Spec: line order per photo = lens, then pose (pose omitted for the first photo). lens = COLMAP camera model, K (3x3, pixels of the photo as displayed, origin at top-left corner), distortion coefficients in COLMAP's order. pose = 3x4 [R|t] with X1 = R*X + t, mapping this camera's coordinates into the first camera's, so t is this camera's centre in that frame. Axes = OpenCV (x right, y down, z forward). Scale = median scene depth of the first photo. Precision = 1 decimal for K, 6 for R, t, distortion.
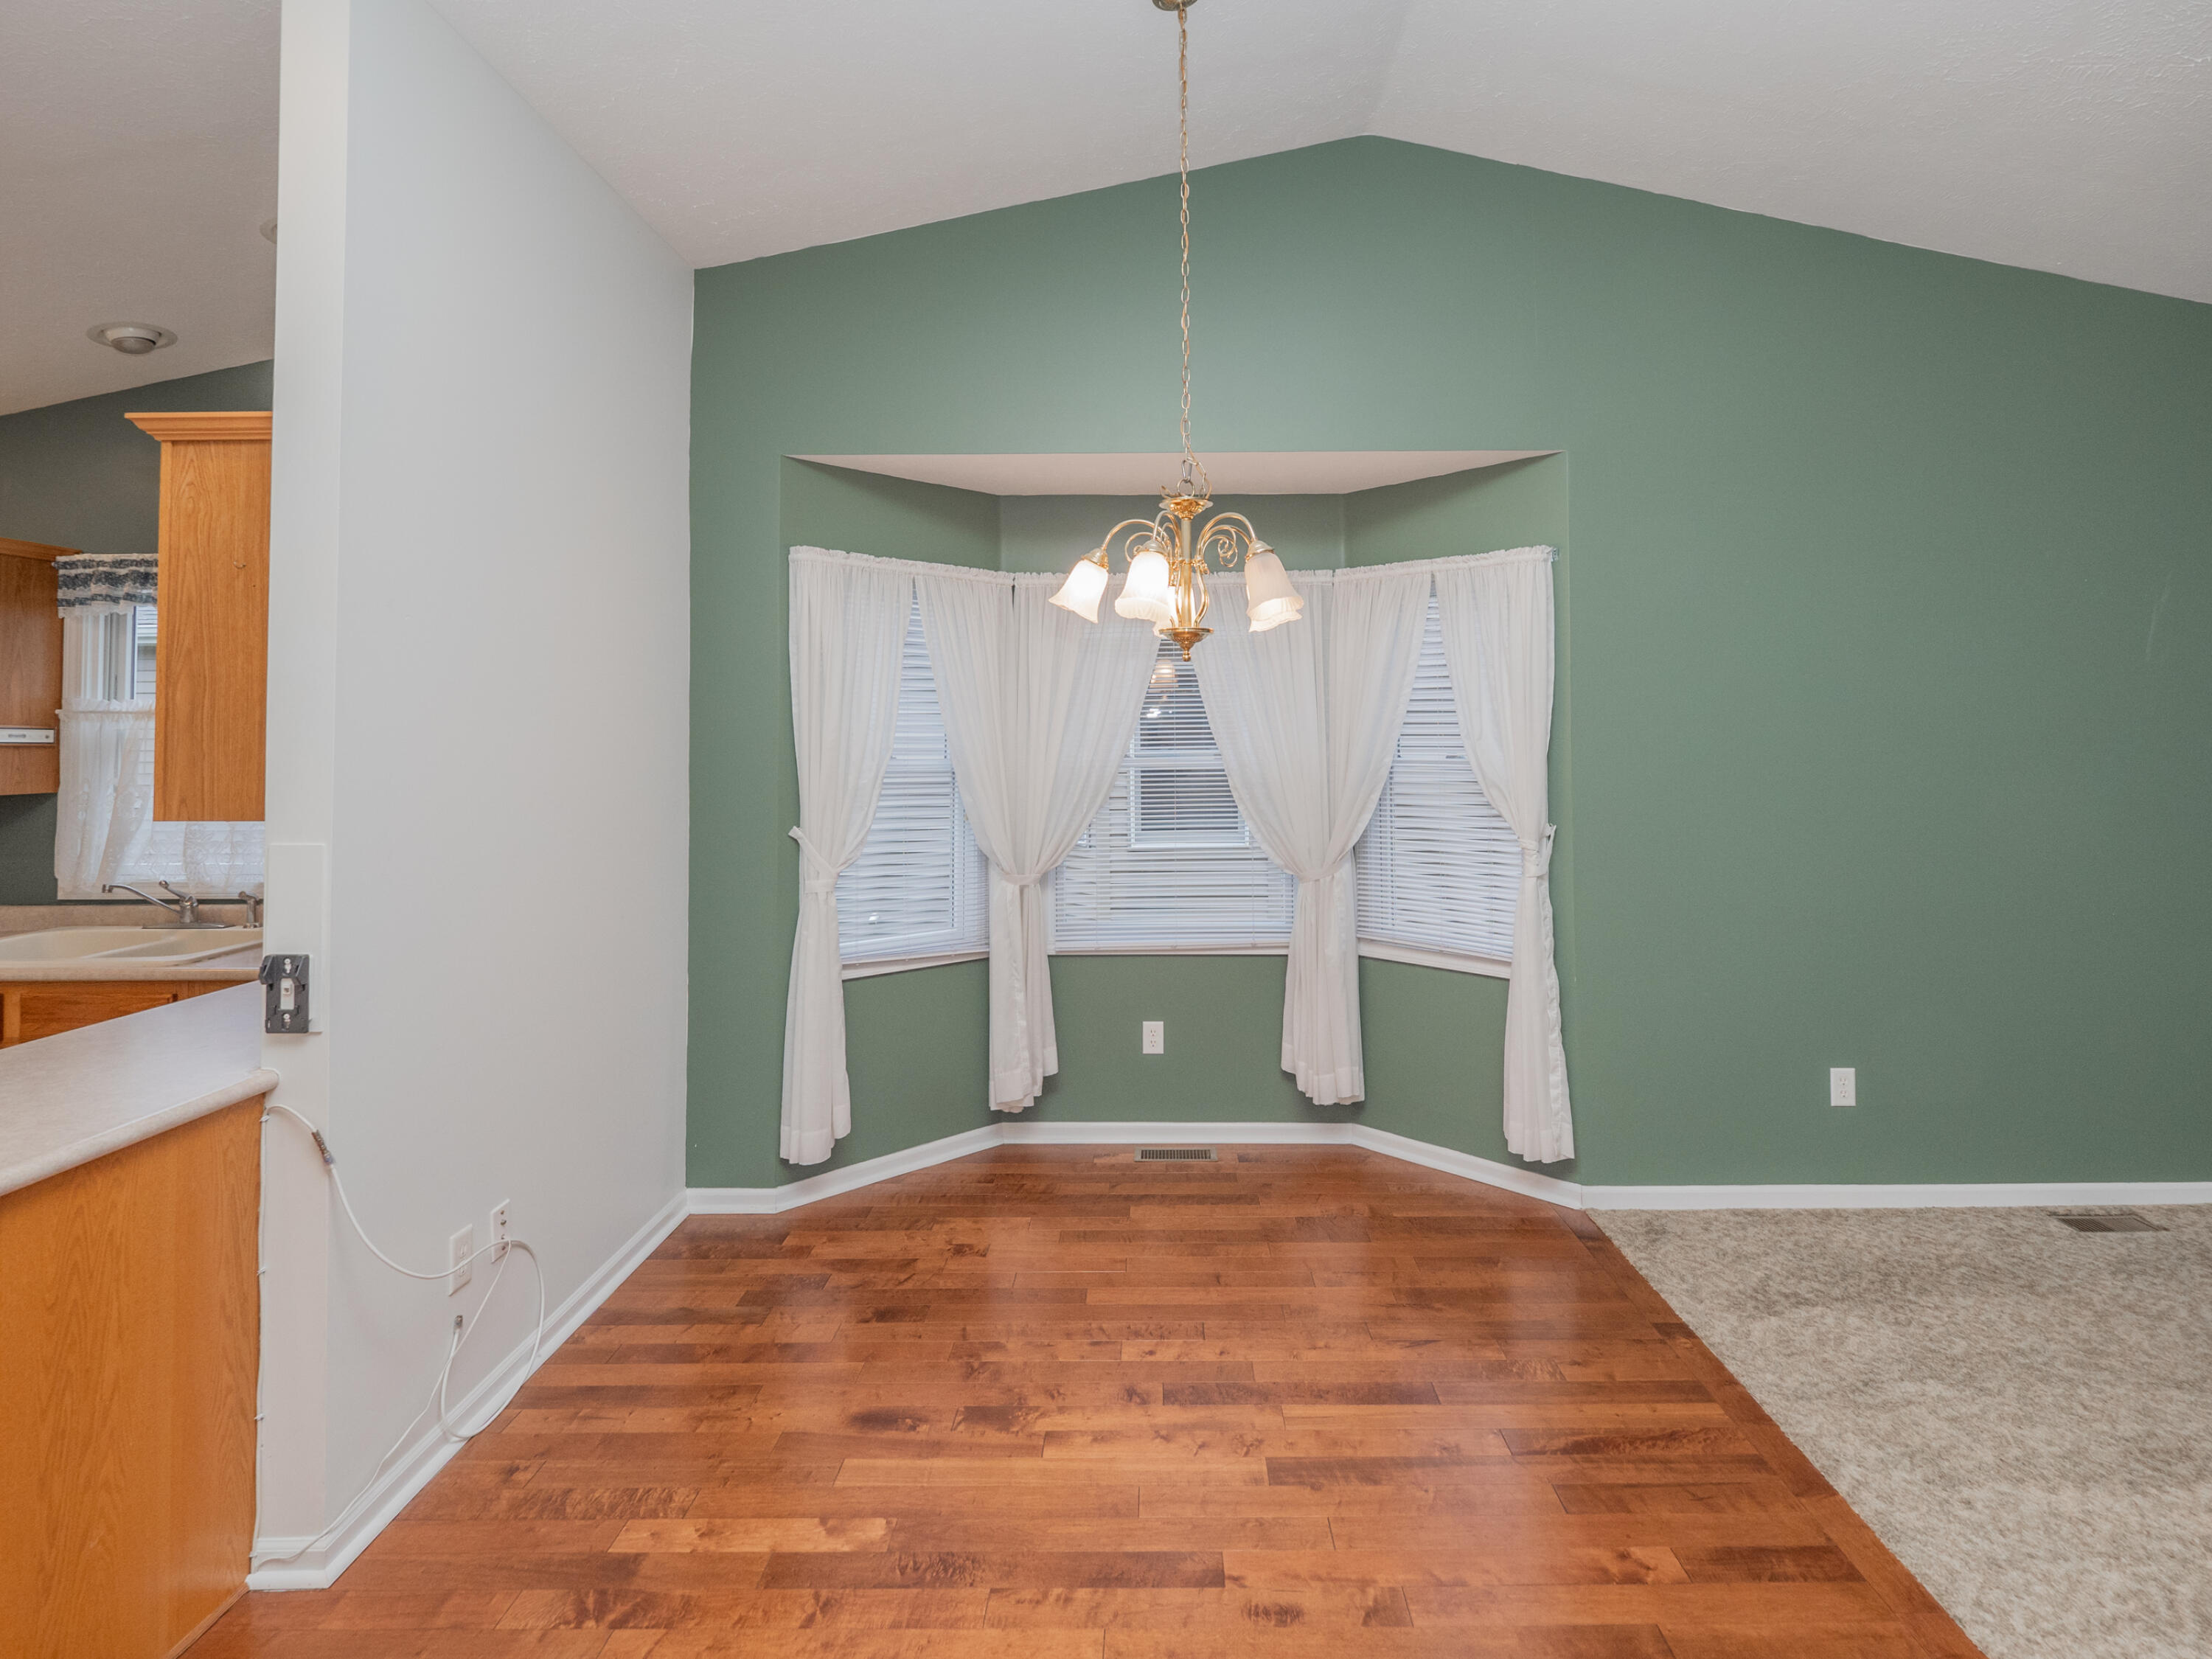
lens RADIAL K [[1150.6, 0, 1110.3], [0, 1150.6, 706.7], [0, 0, 1]] dist [0.000189, -0.005346]
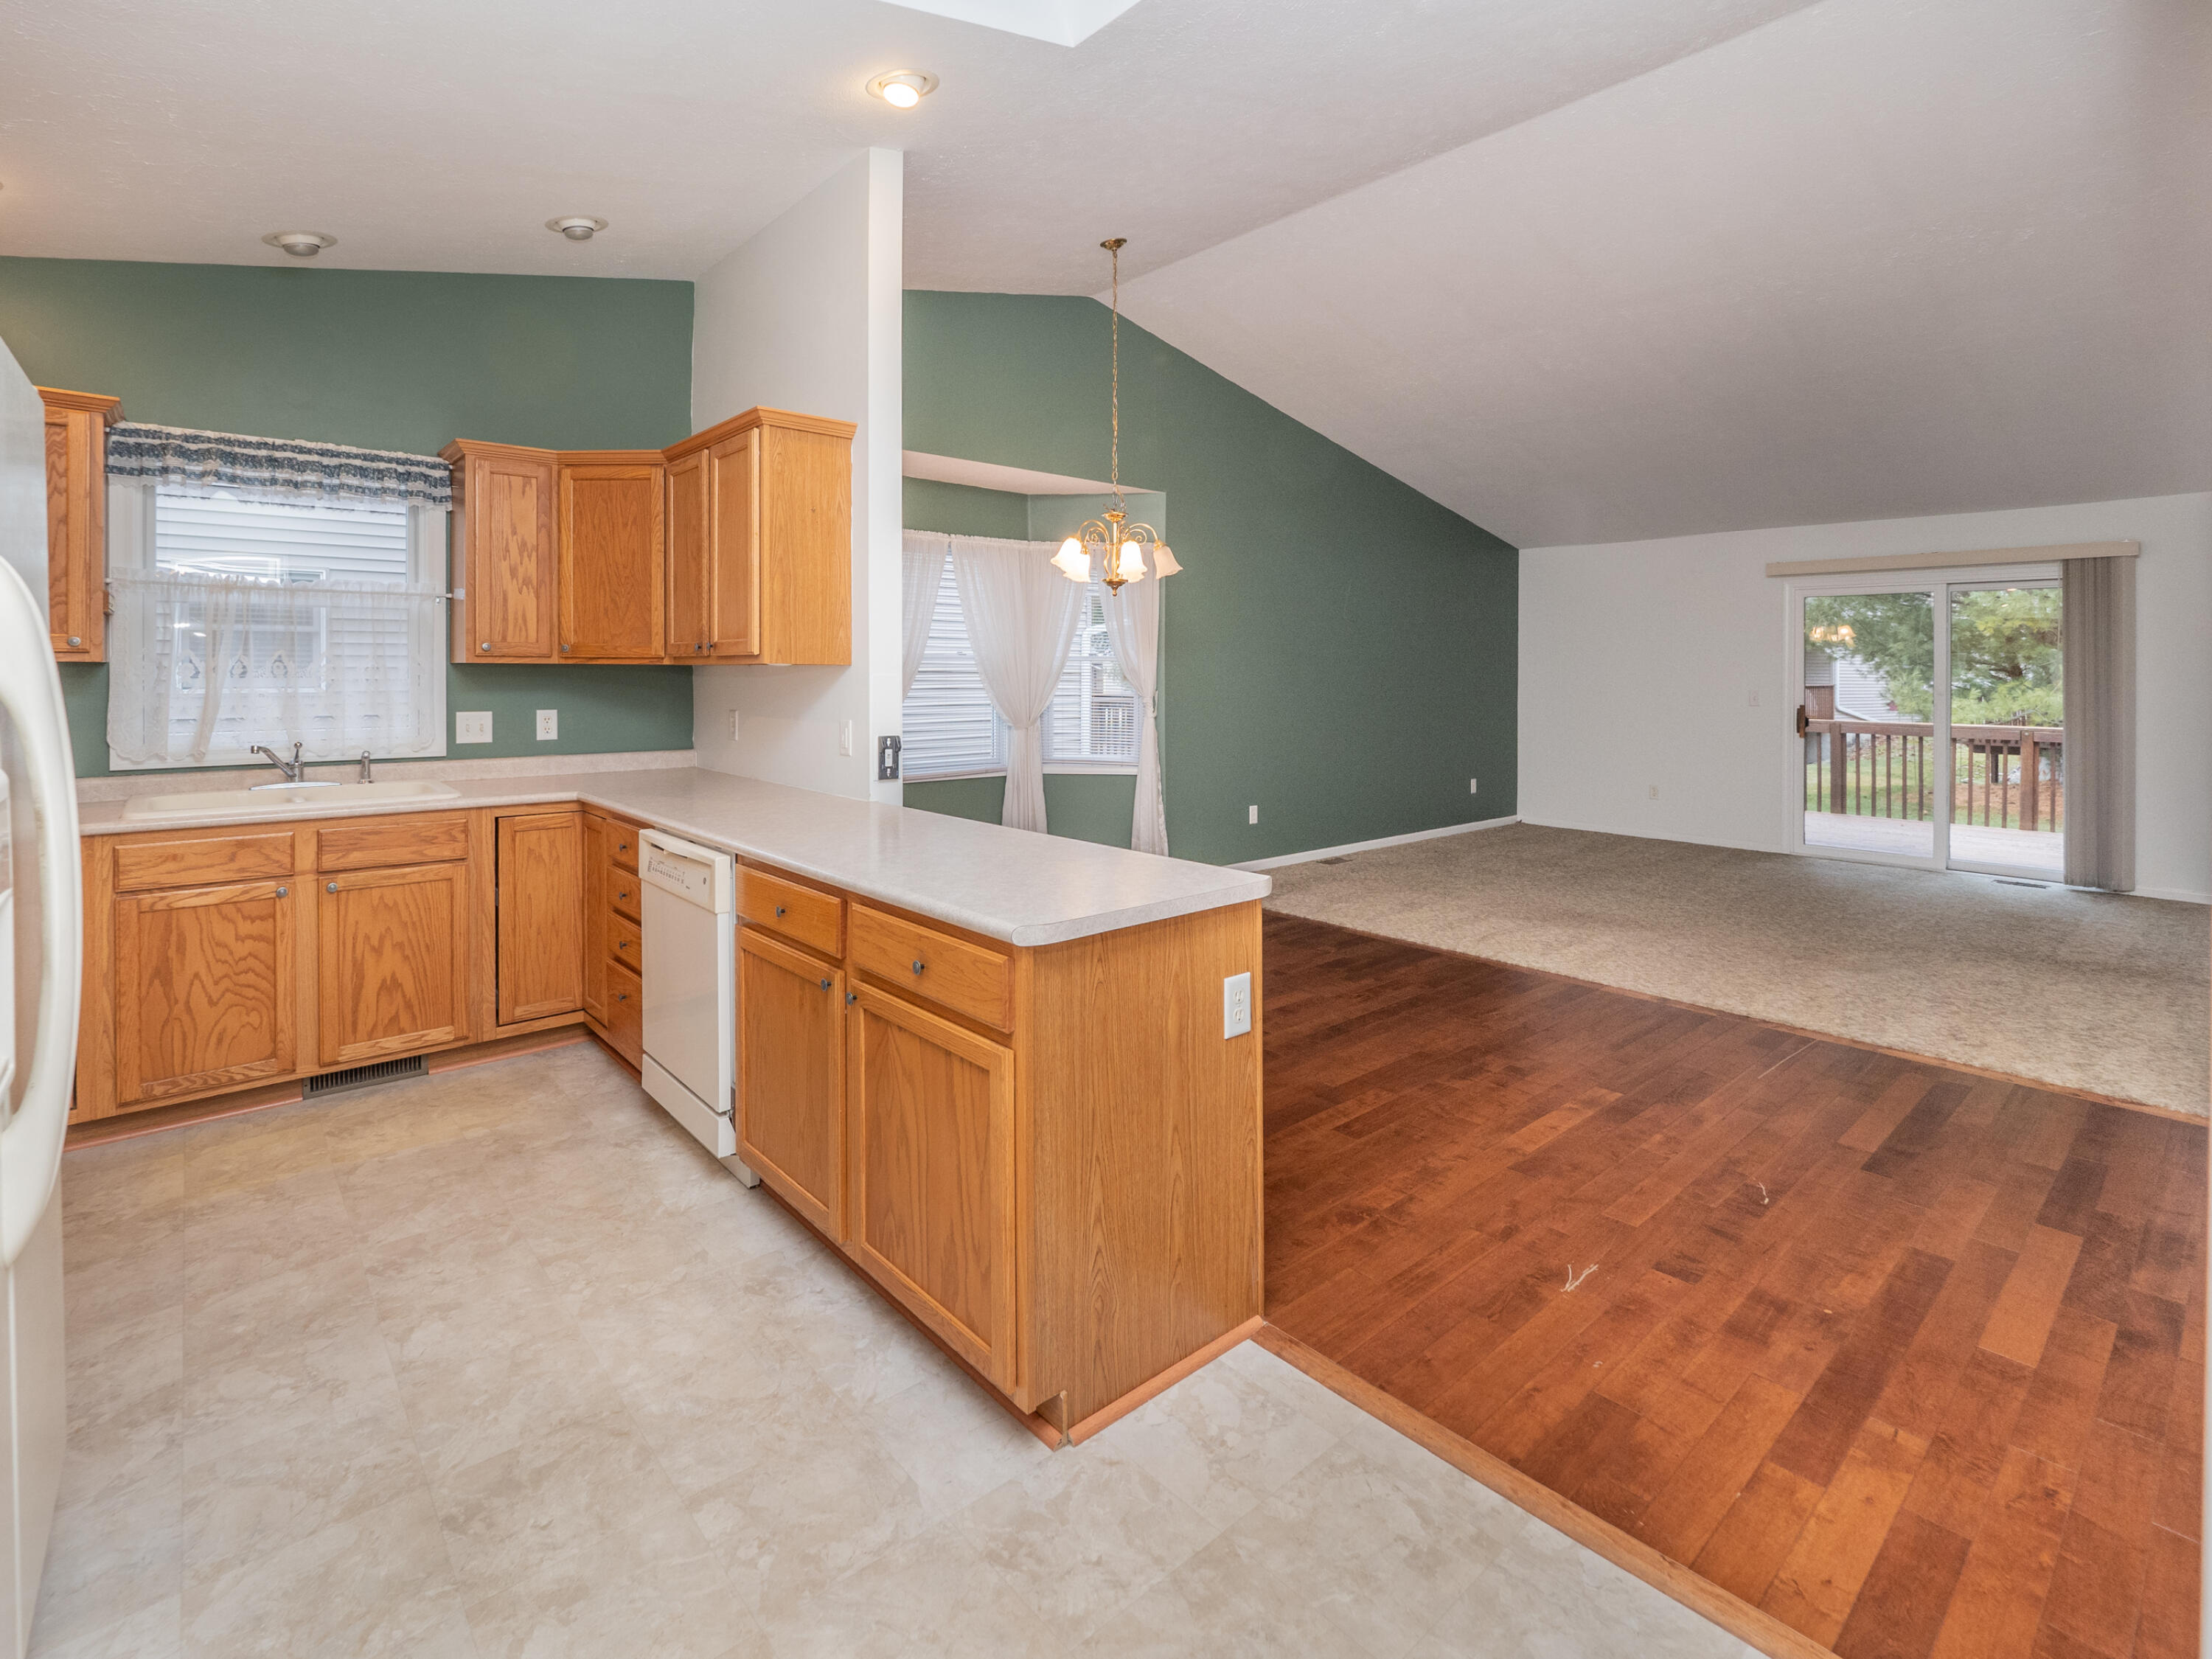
lens RADIAL K [[1047.5, 0, 1167.4], [0, 1047.5, 671.6], [0, 0, 1]] dist [-0.000883, -0.001473]
pose [[0.717158, 0.004208, 0.696897, -0.894389], [-0.021698, 0.999632, 0.016293, 0.048745], [-0.696572, -0.026806, 0.716986, -0.277041]]
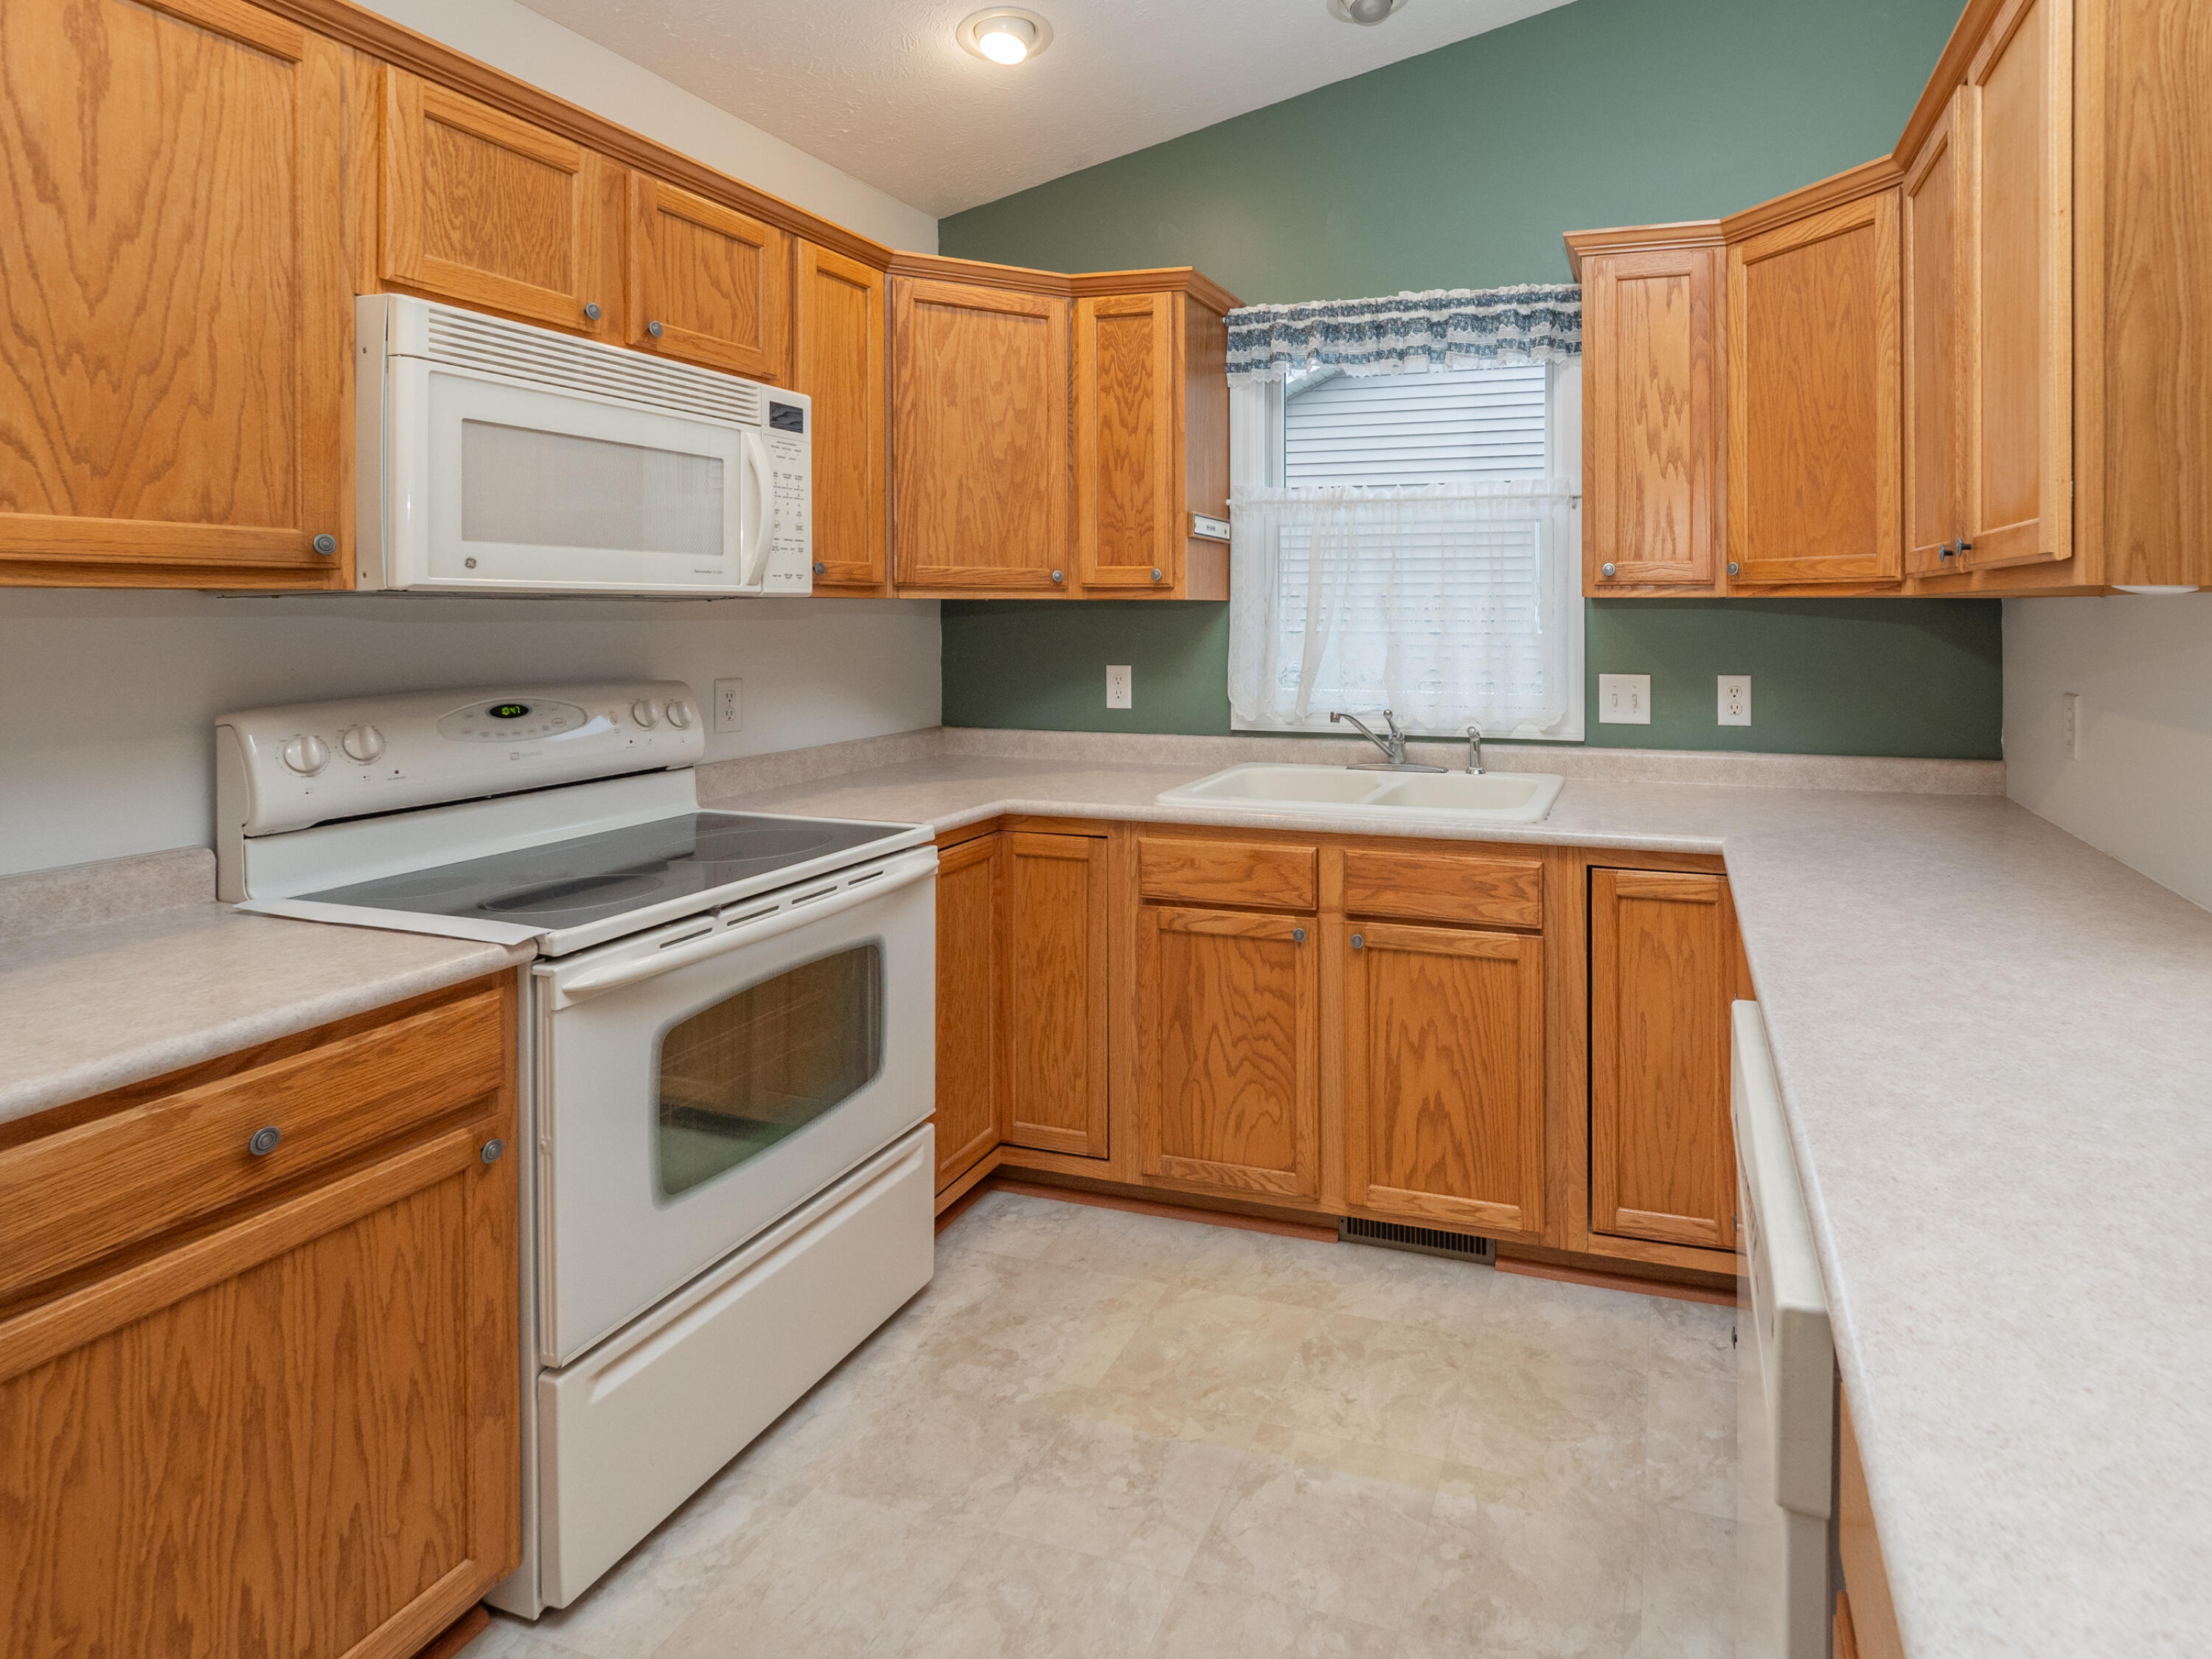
lens RADIAL K [[1144.0, 0, 1278.5], [0, 1144.0, 635.9], [0, 0, 1]] dist [0.002370, -0.000761]
pose [[0.958605, 0.009648, -0.284576, -0.652050], [0.002232, 0.999141, 0.041391, 0.066378], [0.284731, -0.040312, 0.957759, 0.224969]]
